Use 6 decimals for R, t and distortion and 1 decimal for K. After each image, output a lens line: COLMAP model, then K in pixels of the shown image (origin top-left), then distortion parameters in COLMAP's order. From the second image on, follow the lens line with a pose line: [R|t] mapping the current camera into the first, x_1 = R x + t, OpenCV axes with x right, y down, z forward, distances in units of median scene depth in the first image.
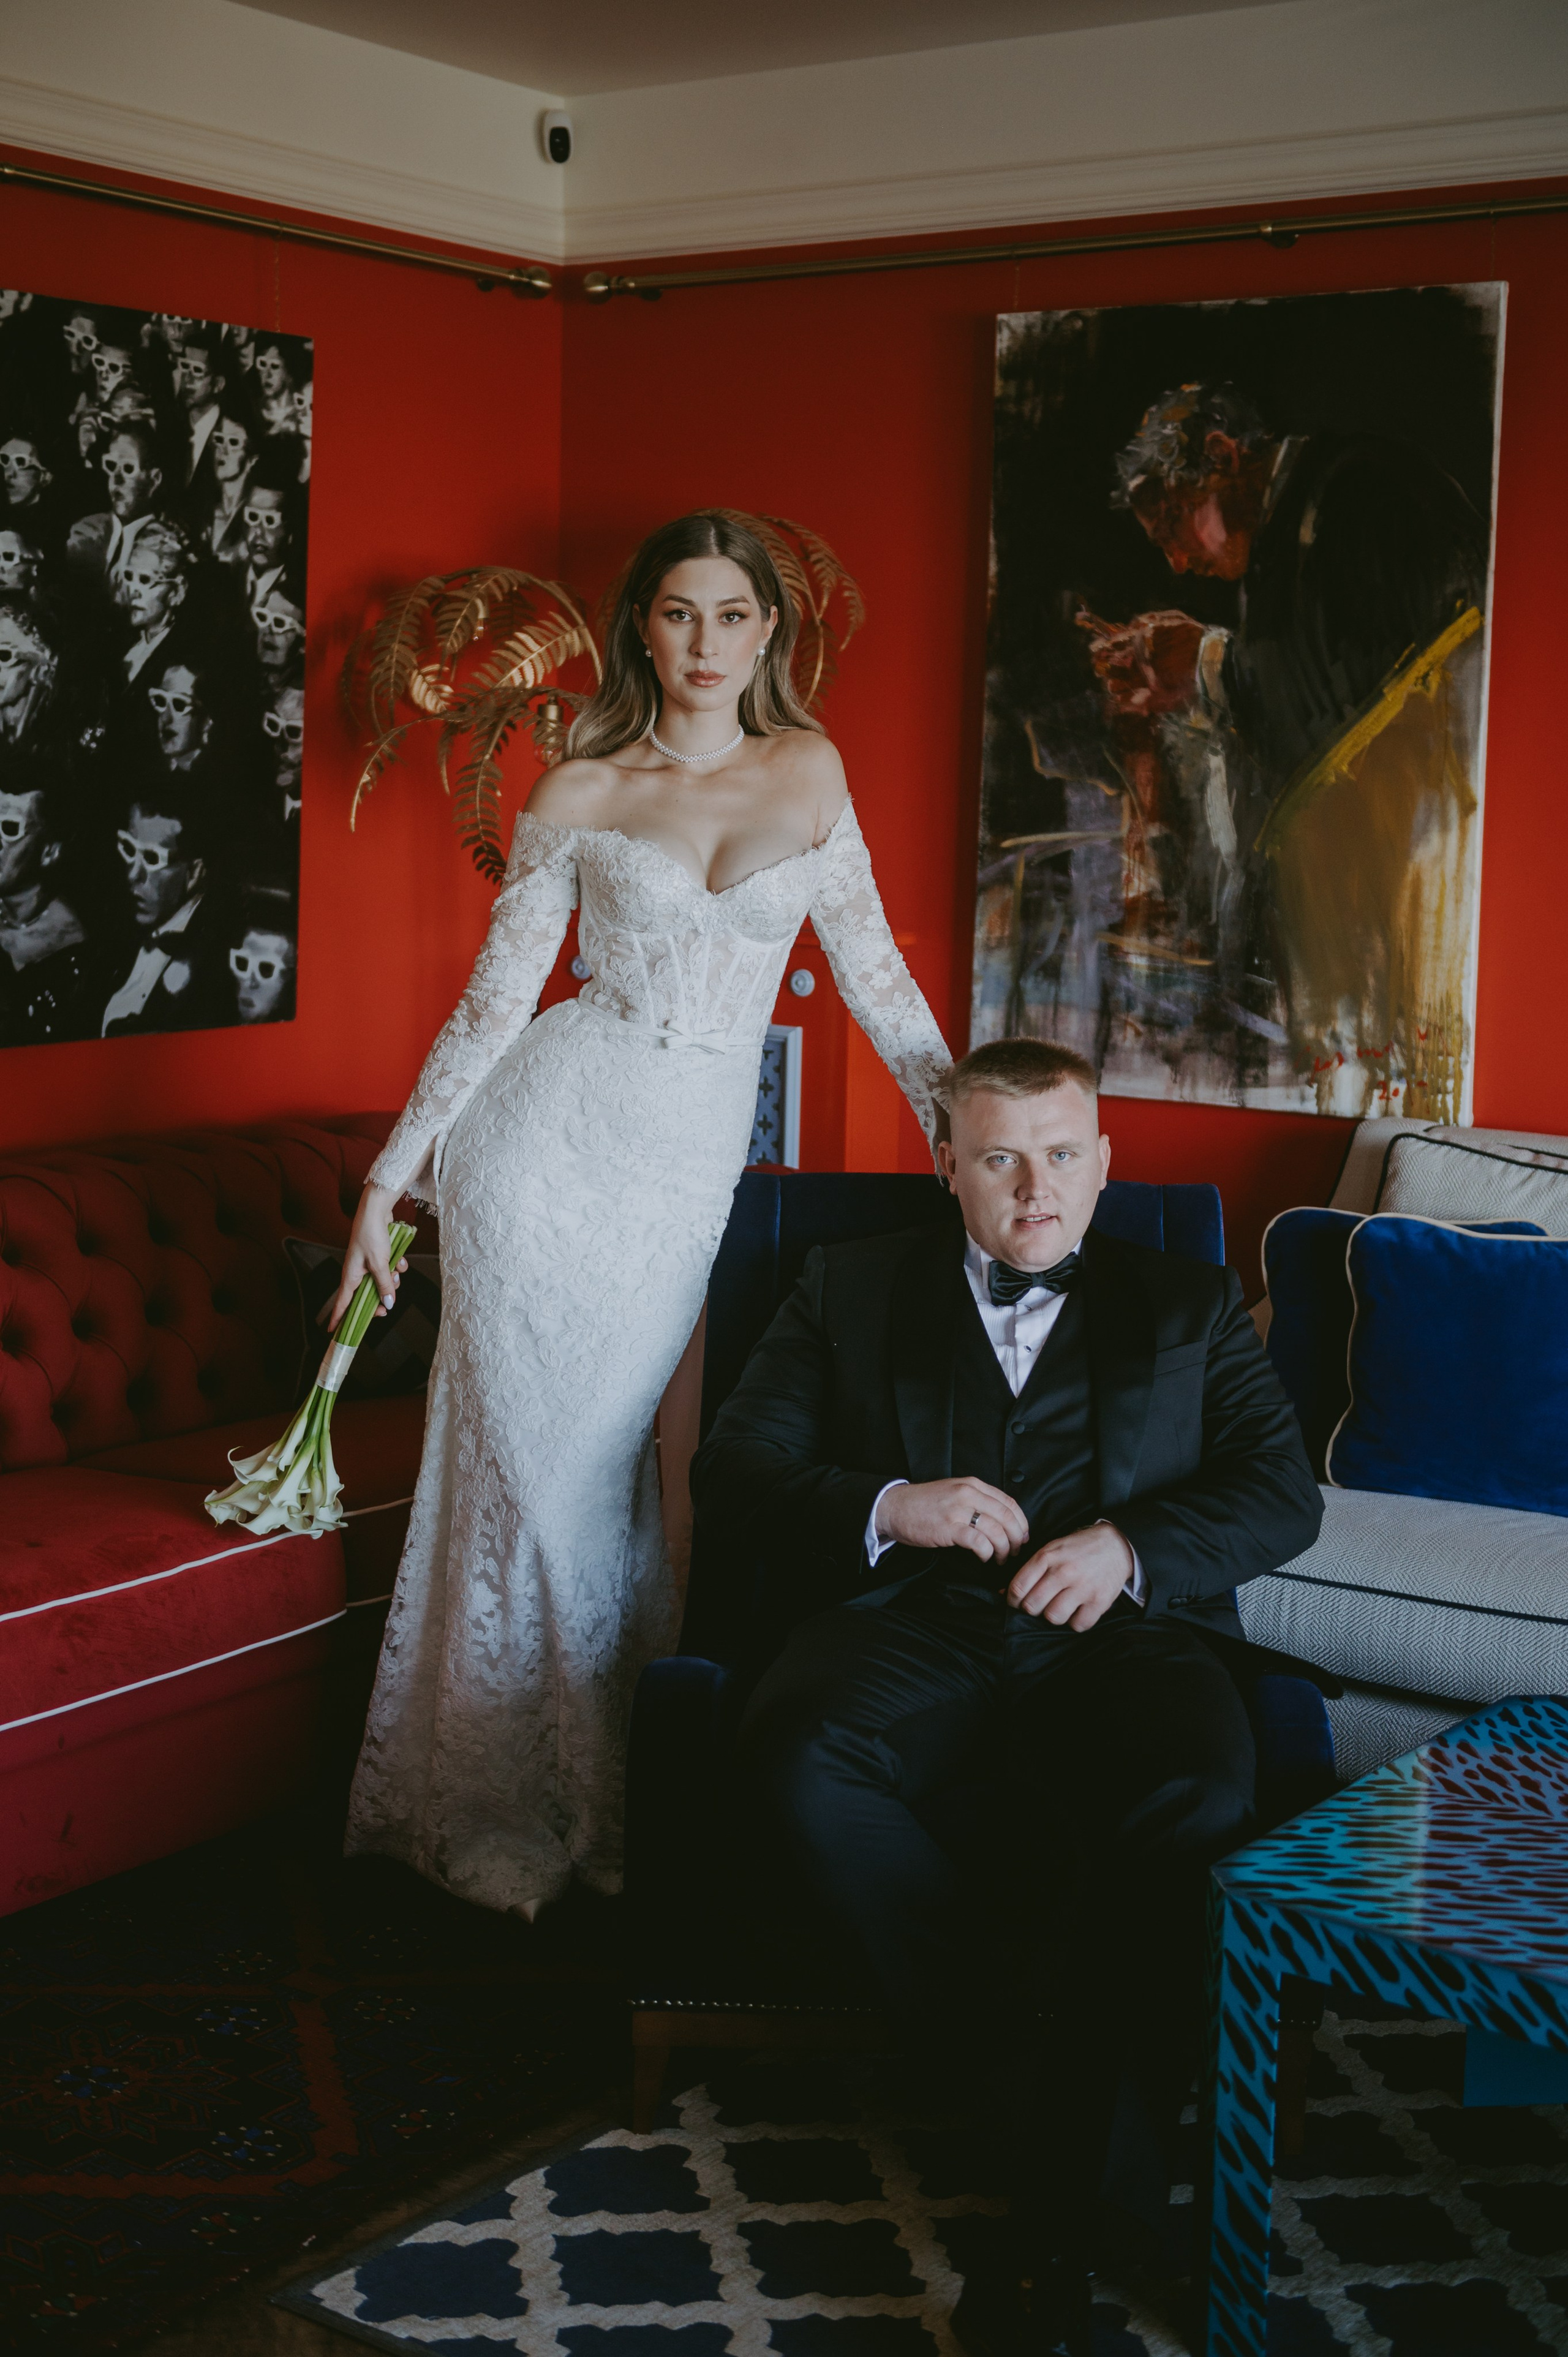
lens RADIAL K [[3047.8, 0, 796.1], [0, 3047.8, 1192.9], [0, 0, 1]] dist [0.002039, 0.027153]
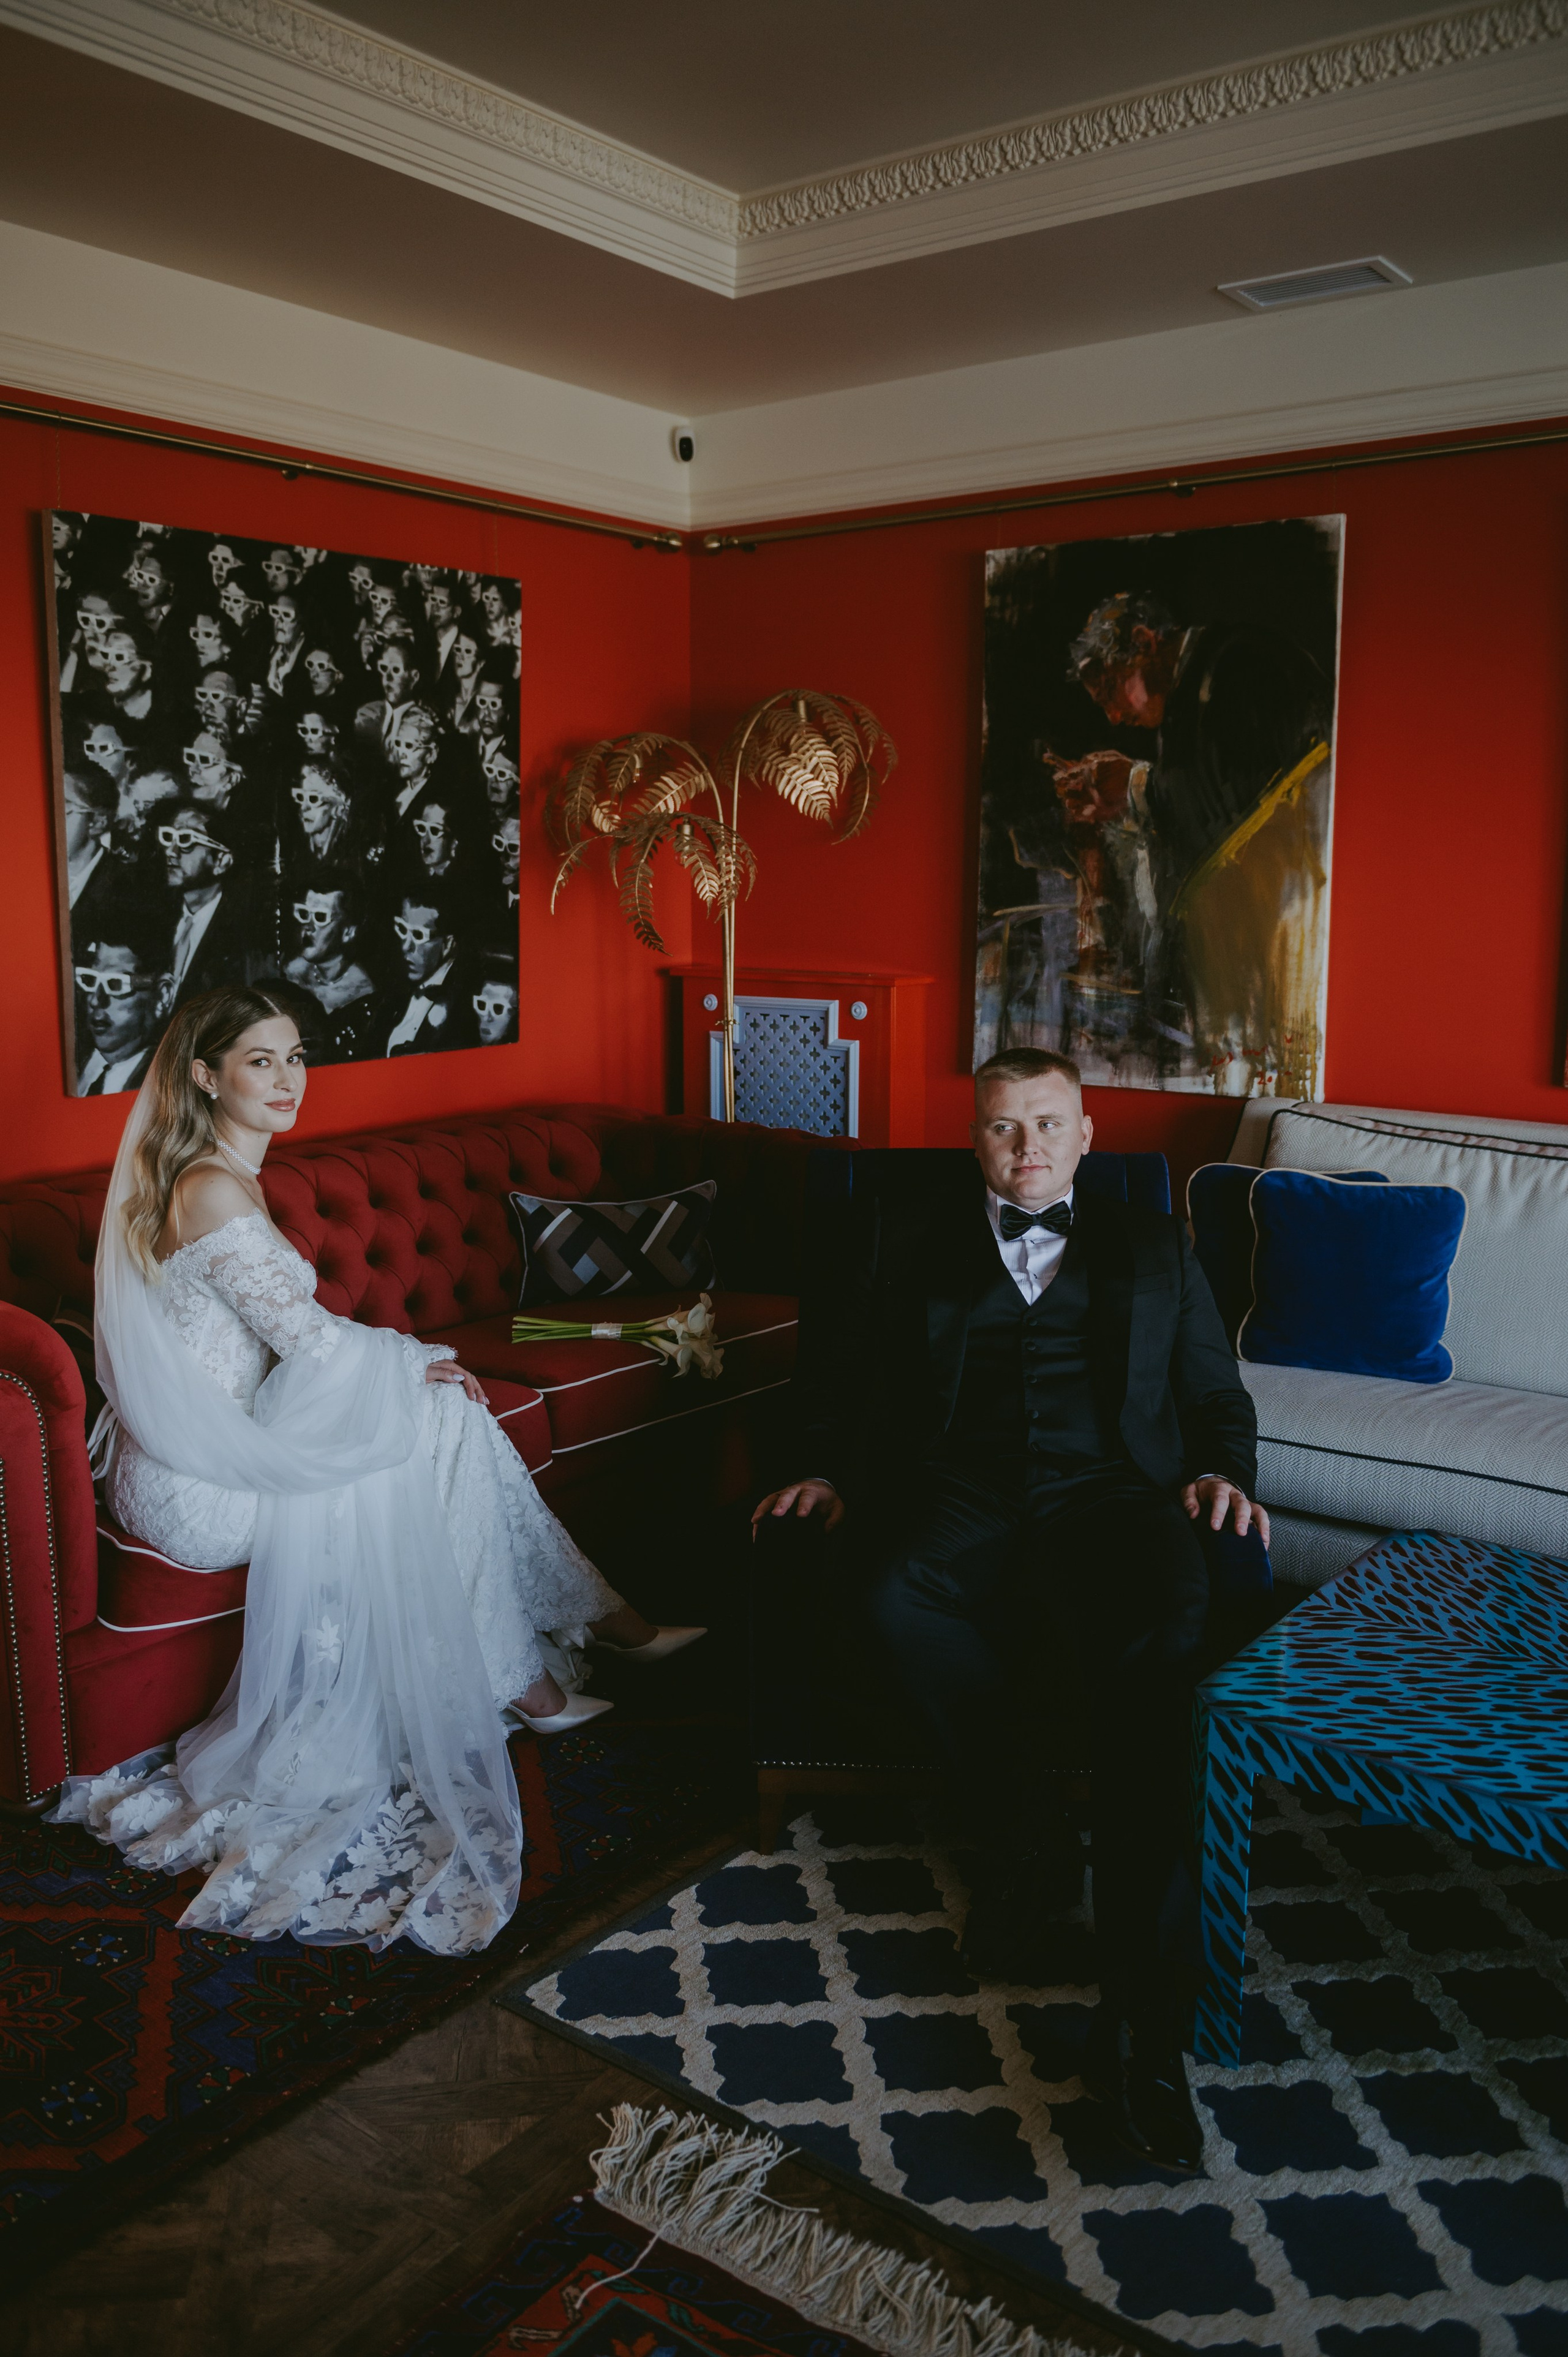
lens RADIAL K [[1826.0, 0, 778.1], [0, 1826.0, 1183.1], [0, 0, 1]] dist [-0.026803, -0.004106]
pose [[0.999204, -0.015643, -0.036707, -0.006542], [0.016696, 0.999453, 0.028532, -0.012046], [0.036240, -0.029122, 0.998919, 0.120058]]
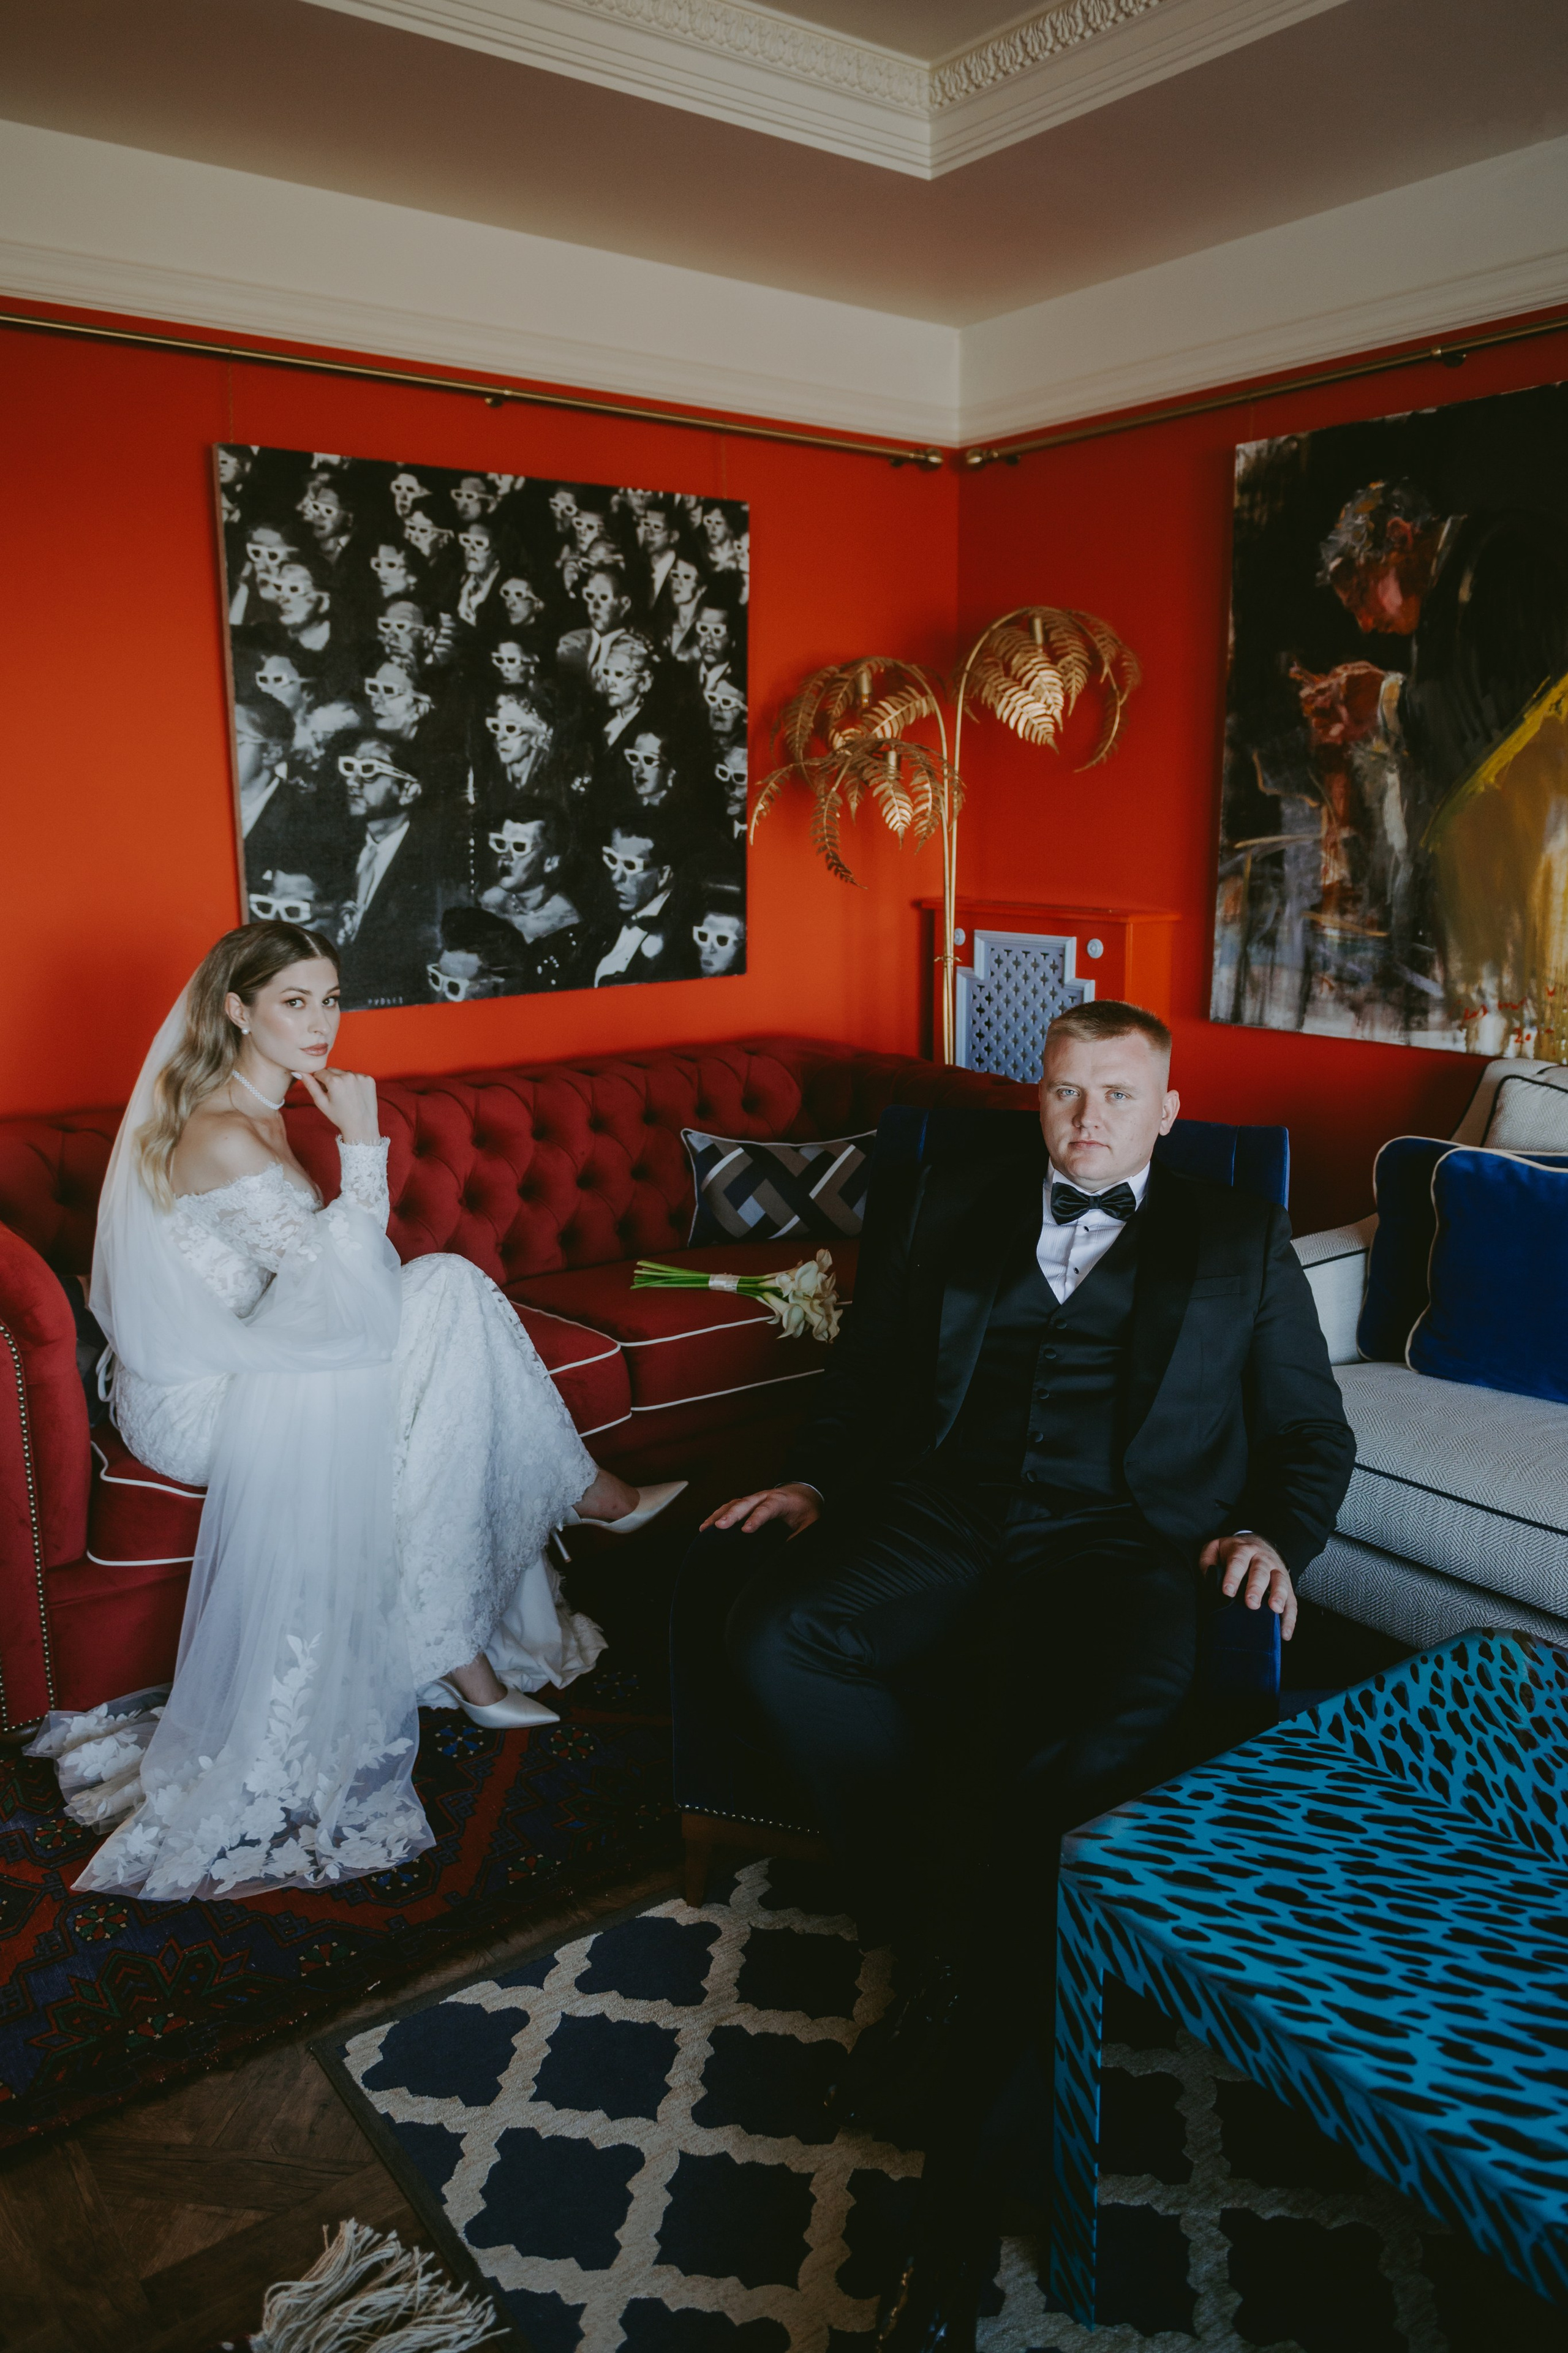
lens RADIAL K [[1674.6, 0, 834.5], [0, 1674.6, 1123.5], [0, 0, 1]] dist [-0.010589, -0.003464]
pose [[0.956880, 0.029259, -0.289007, 0.121261], [-0.016640, 0.998802, 0.046026, -0.024096], [0.290007, -0.039233, 0.956220, 0.249225]]
